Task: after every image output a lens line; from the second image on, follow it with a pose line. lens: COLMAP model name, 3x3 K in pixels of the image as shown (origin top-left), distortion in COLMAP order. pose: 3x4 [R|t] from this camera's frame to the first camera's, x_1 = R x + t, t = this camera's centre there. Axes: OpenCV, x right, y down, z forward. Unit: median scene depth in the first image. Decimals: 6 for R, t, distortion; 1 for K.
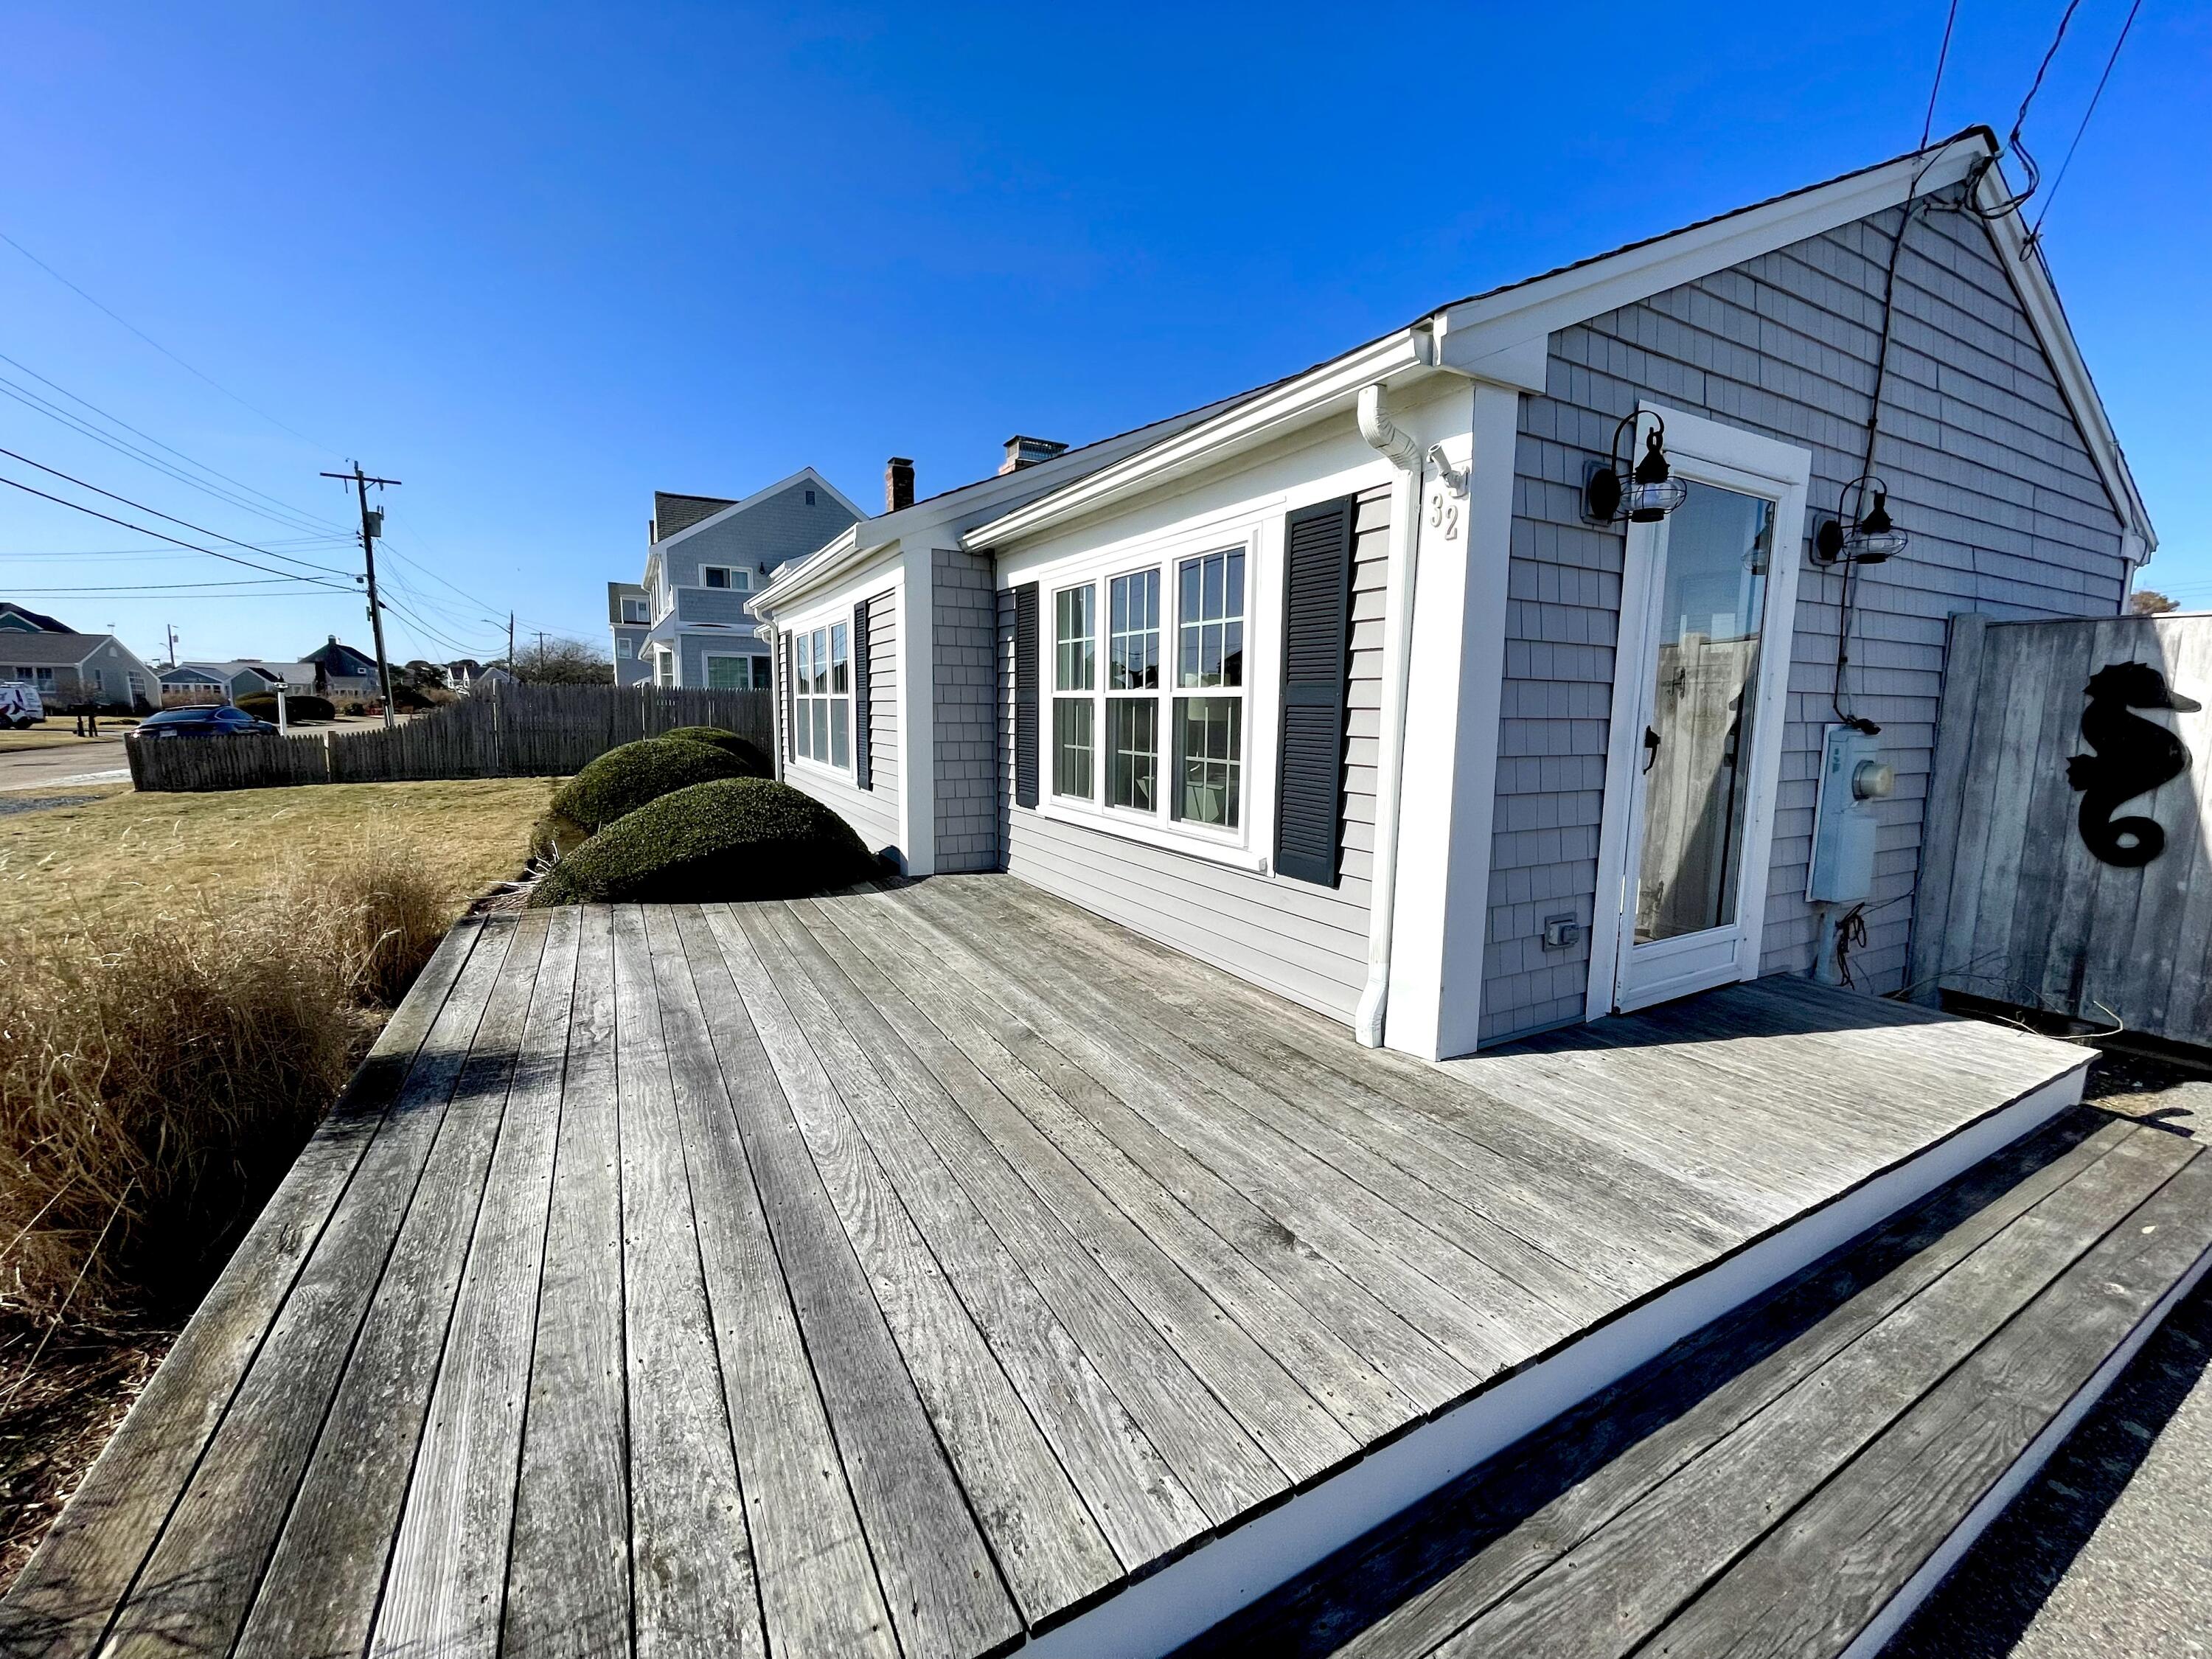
lens RADIAL K [[894.6, 0, 1109.9], [0, 894.6, 822.8], [0, 0, 1]] dist [-0.001827, -0.000166]
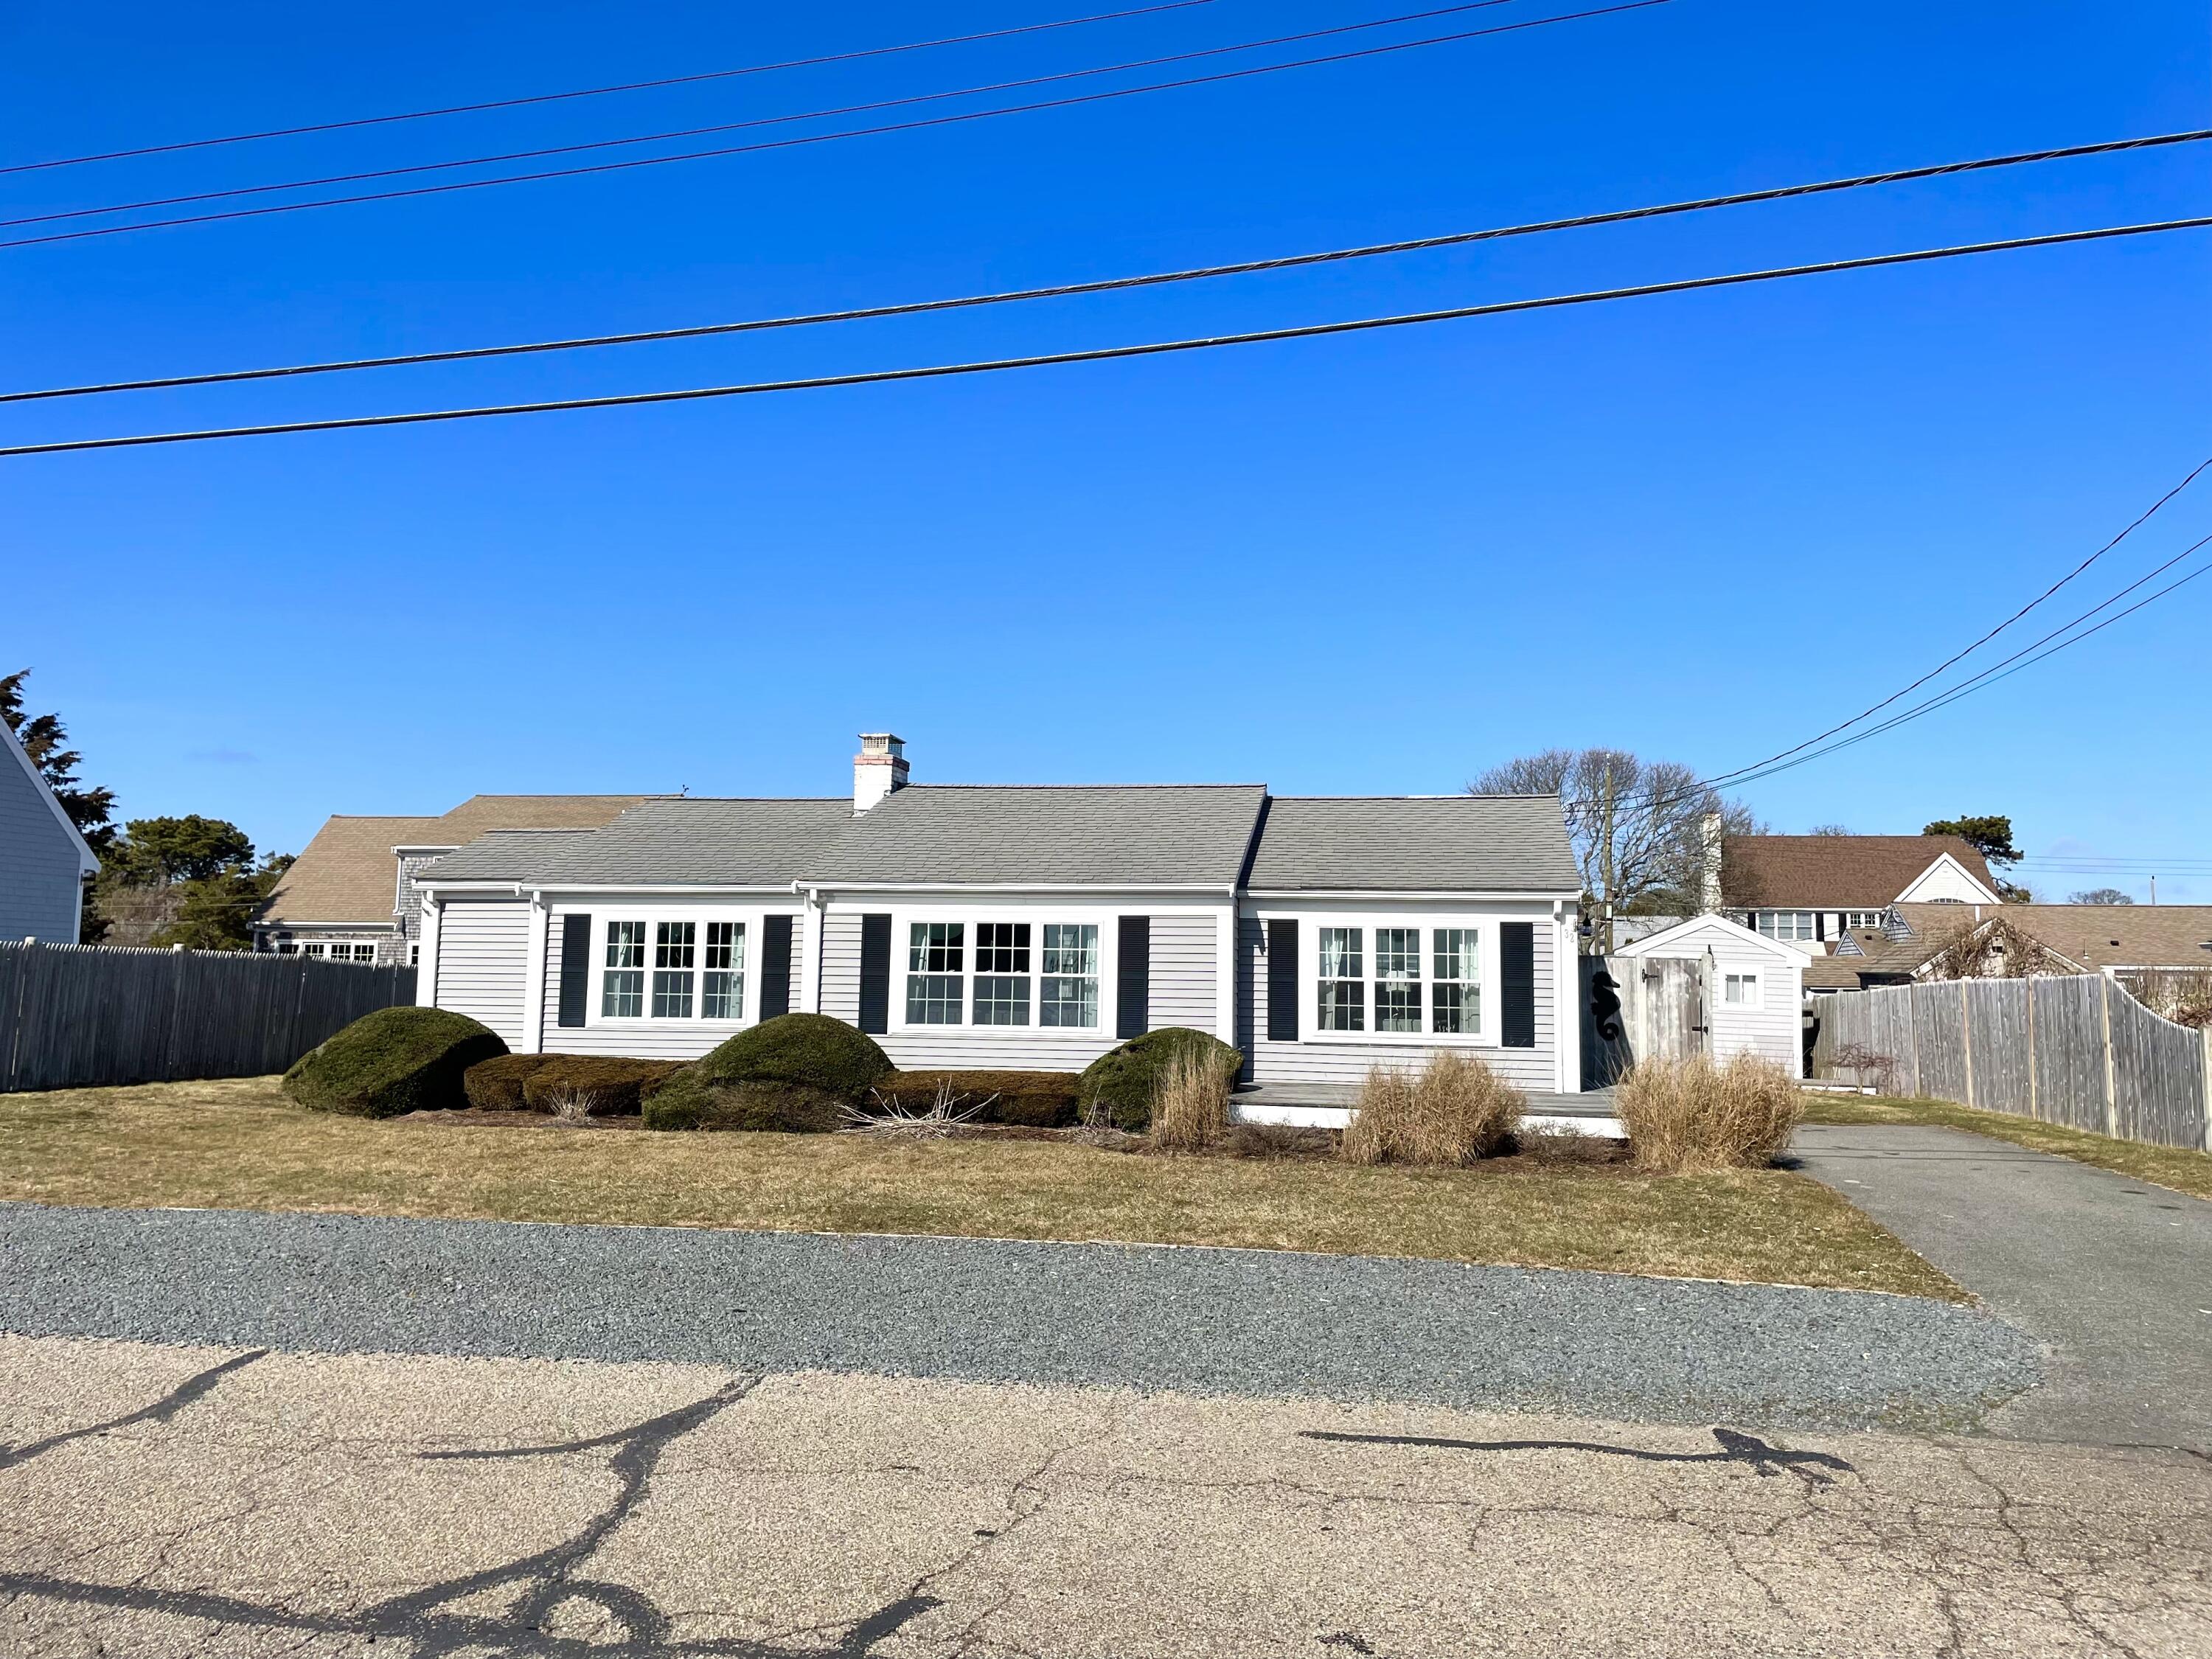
lens RADIAL K [[1667.0, 0, 1123.3], [0, 1667.0, 818.0], [0, 0, 1]] dist [0.096612, -0.110443]
pose [[0.630100, 0.073994, 0.772981, -4.402286], [0.093304, 0.981023, -0.169967, 0.128803], [-0.770888, 0.179218, 0.611238, -1.343063]]
